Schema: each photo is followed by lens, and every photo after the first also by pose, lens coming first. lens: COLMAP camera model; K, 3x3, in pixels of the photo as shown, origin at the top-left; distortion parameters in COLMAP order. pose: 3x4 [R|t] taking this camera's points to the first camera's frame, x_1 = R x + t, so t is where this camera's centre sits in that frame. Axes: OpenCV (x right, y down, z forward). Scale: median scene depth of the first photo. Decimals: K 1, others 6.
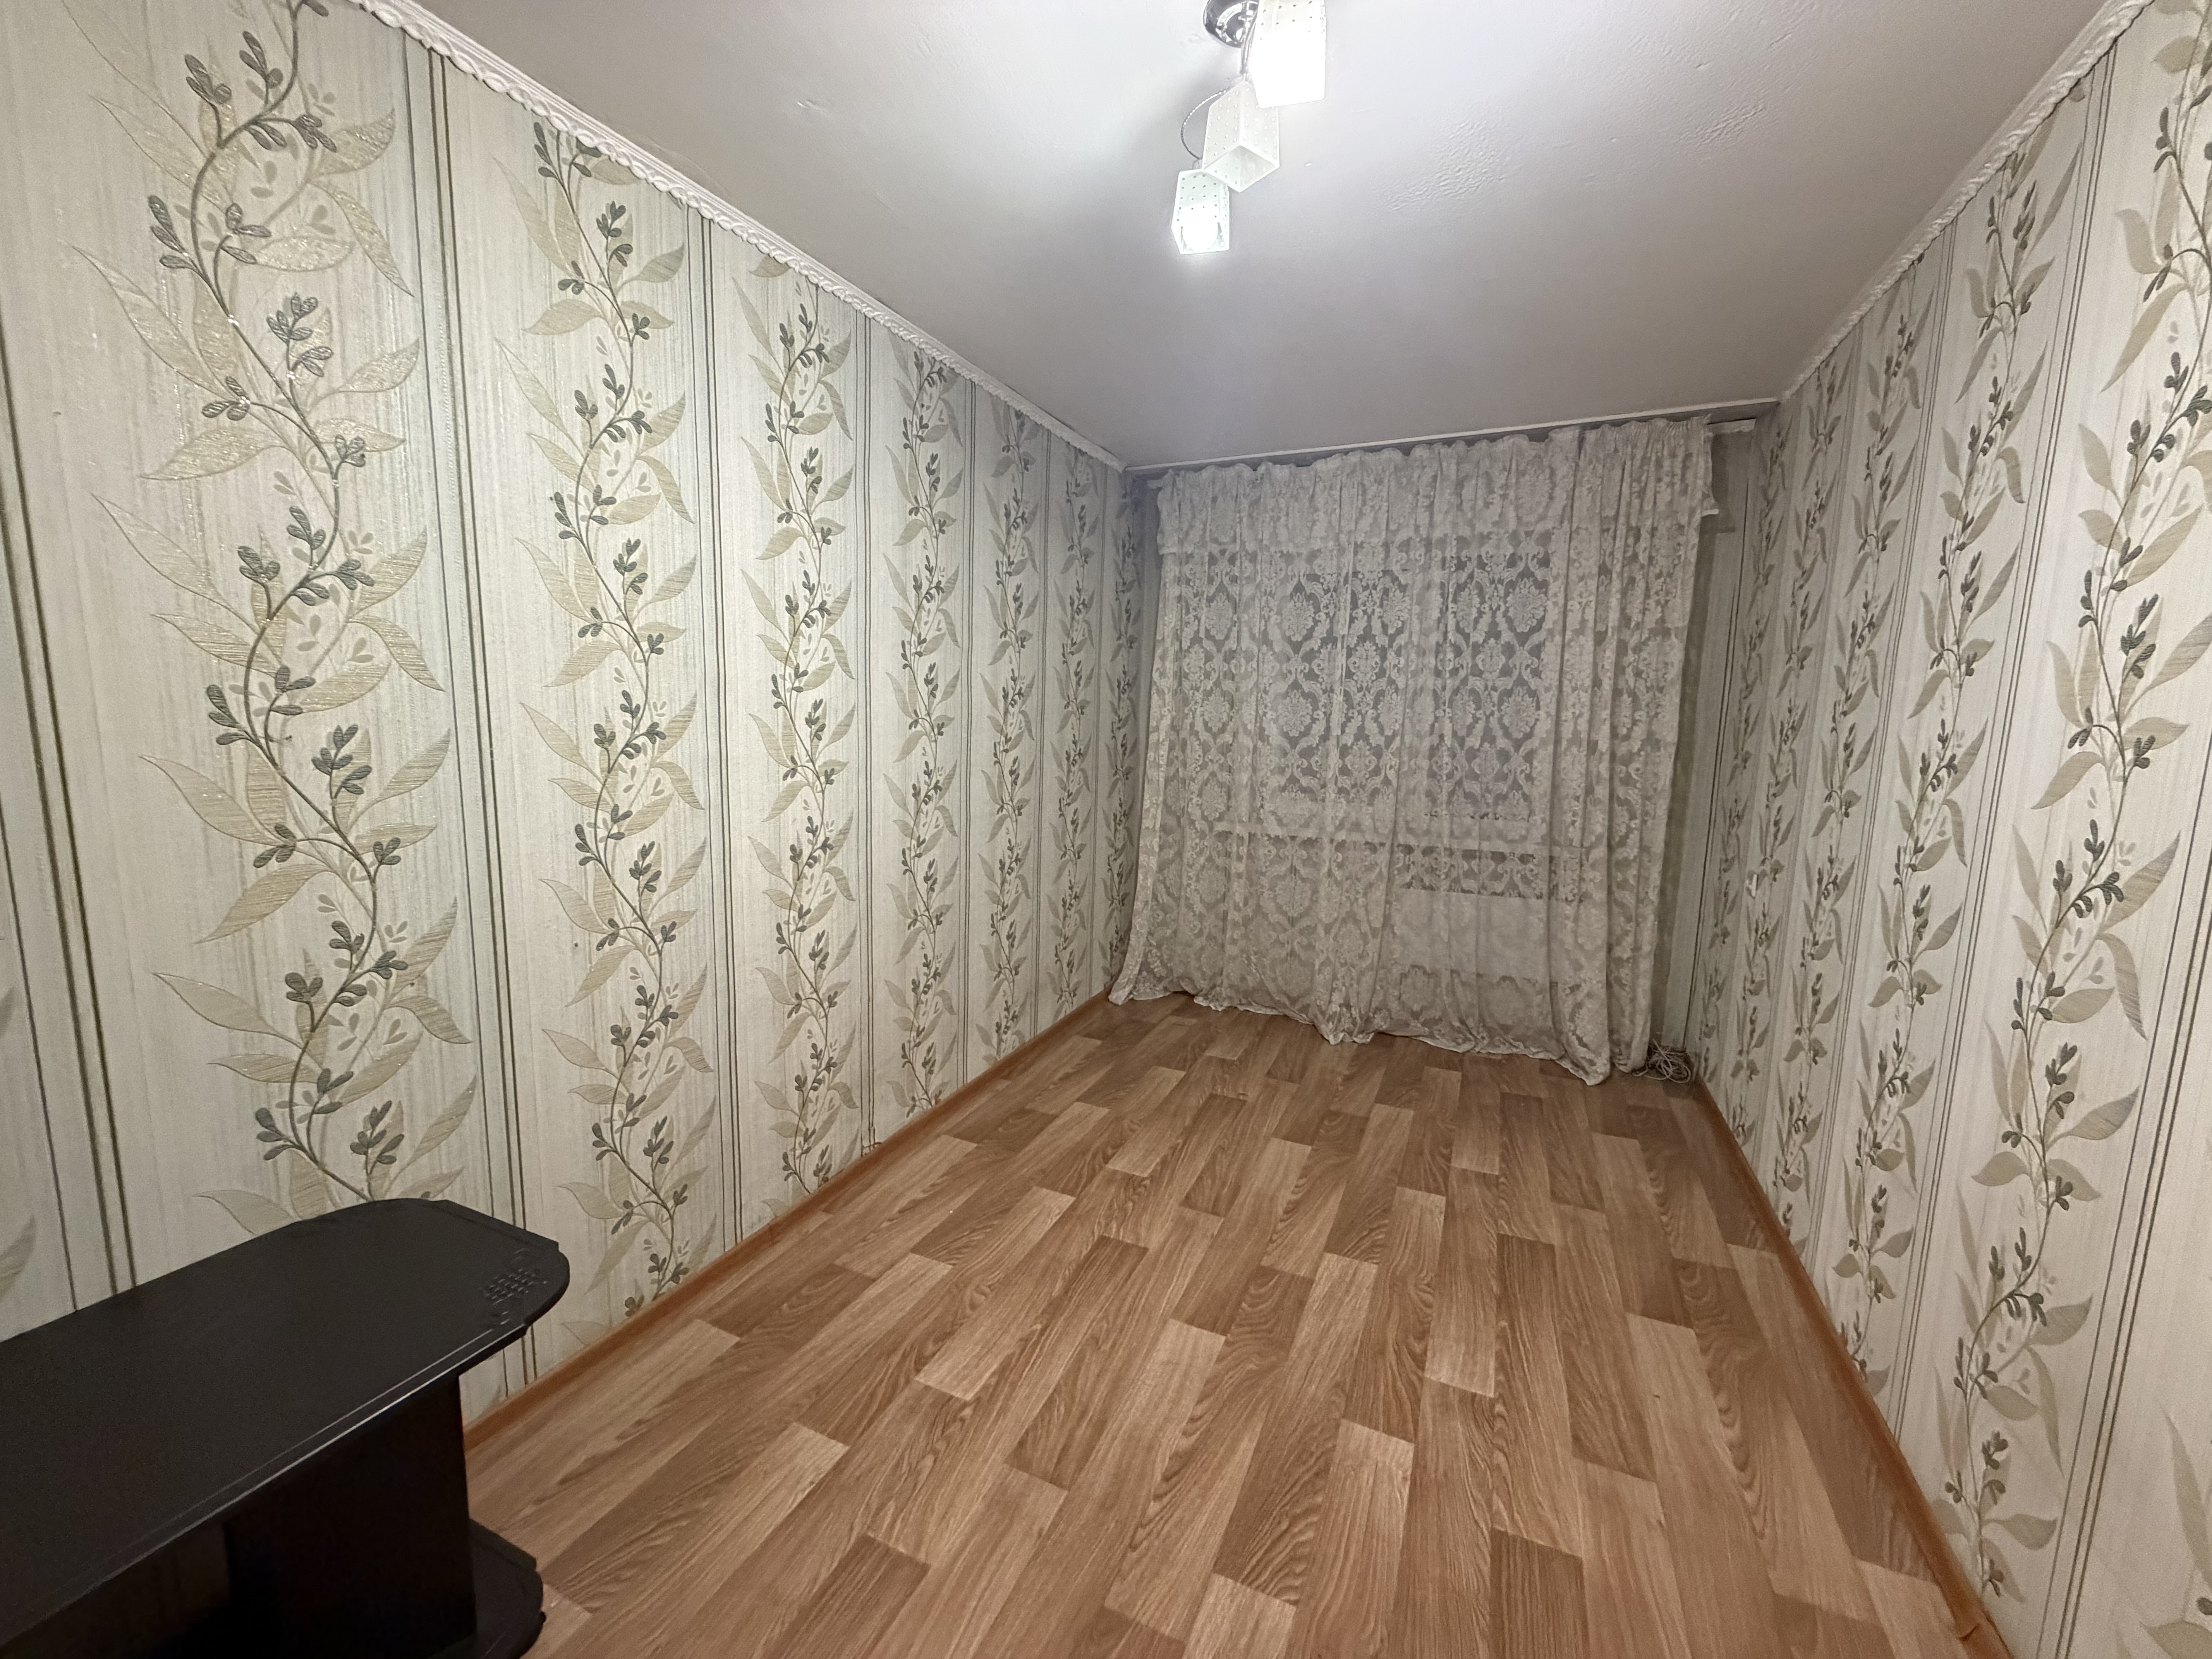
lens RADIAL K [[875.4, 0, 1088.6], [0, 875.4, 824.8], [0, 0, 1]] dist [-0.003346, -0.000113]
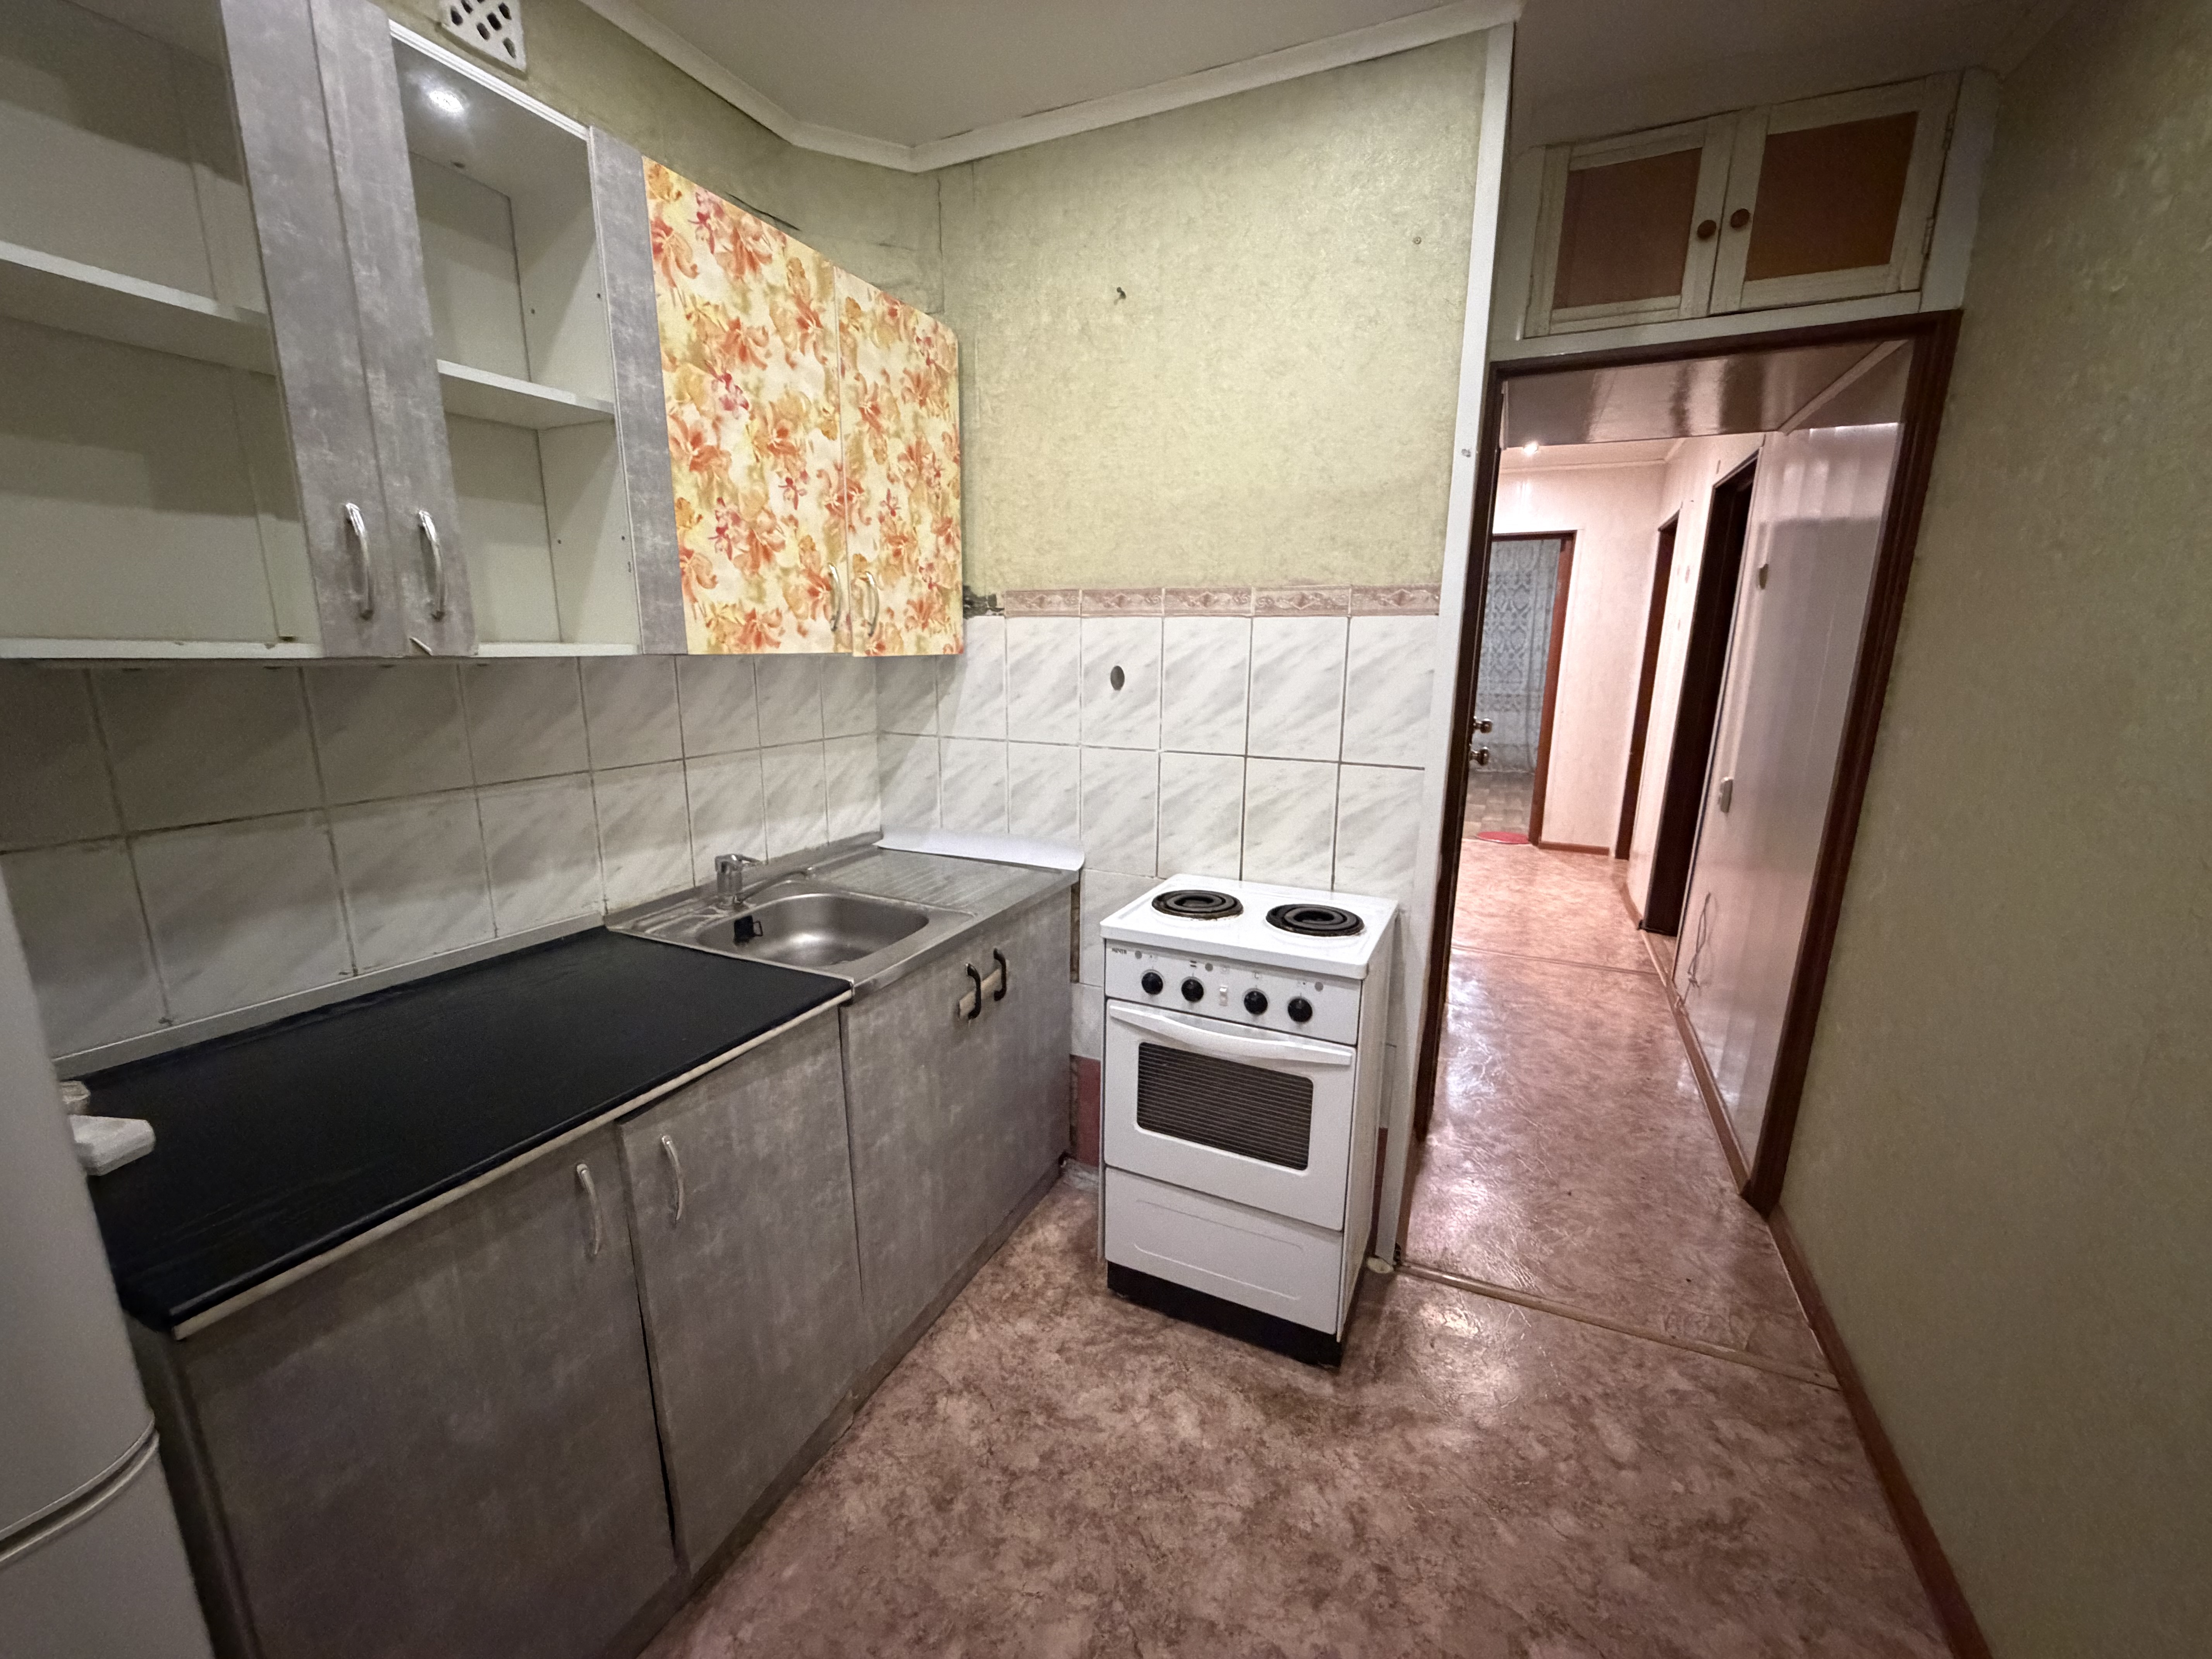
lens RADIAL K [[875.4, 0, 1107.5], [0, 875.4, 832.3], [0, 0, 1]] dist [-0.003346, -0.000113]
pose [[0.999960, -0.003494, 0.008194, -0.752283], [0.002891, 0.997367, 0.072456, 0.251996], [-0.008426, -0.072430, 0.997338, -1.626053]]
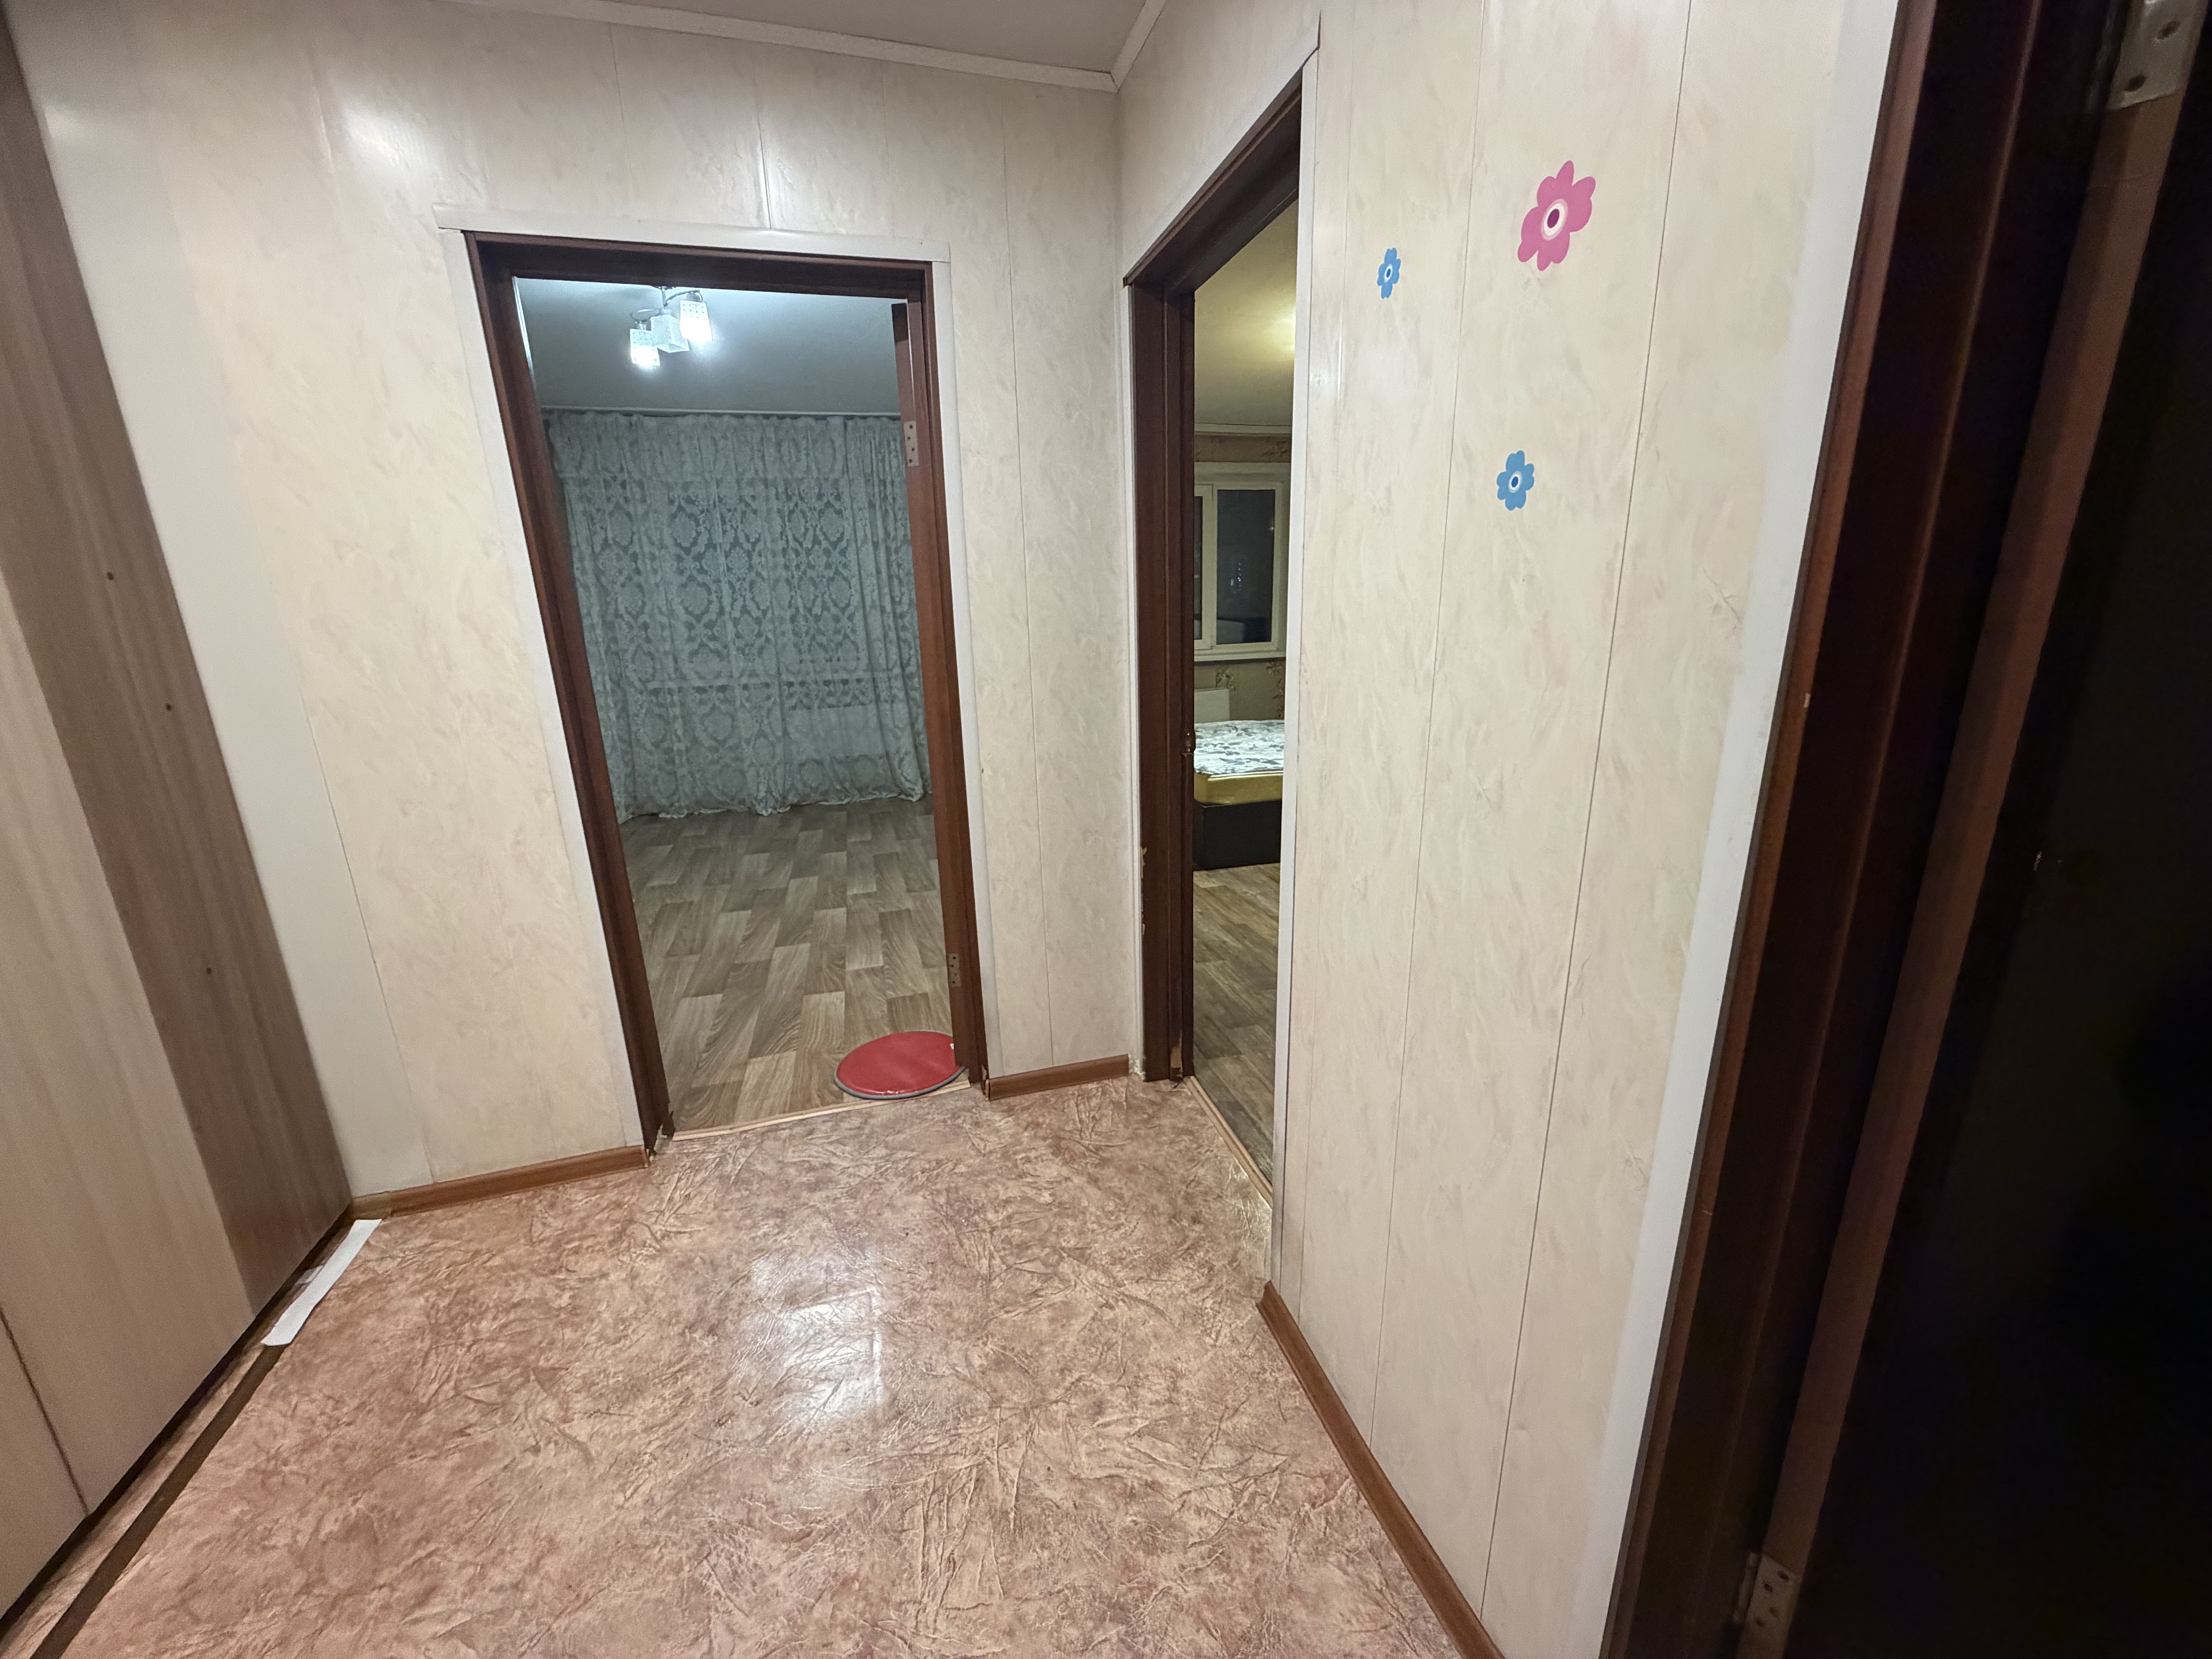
lens RADIAL K [[875.4, 0, 1109.7], [0, 875.4, 832.1], [0, 0, 1]] dist [-0.003346, -0.000113]
pose [[0.747973, -0.208009, 0.630292, -0.254168], [0.128136, 0.977013, 0.170373, 0.096389], [-0.651243, -0.046671, 0.757433, -0.583695]]
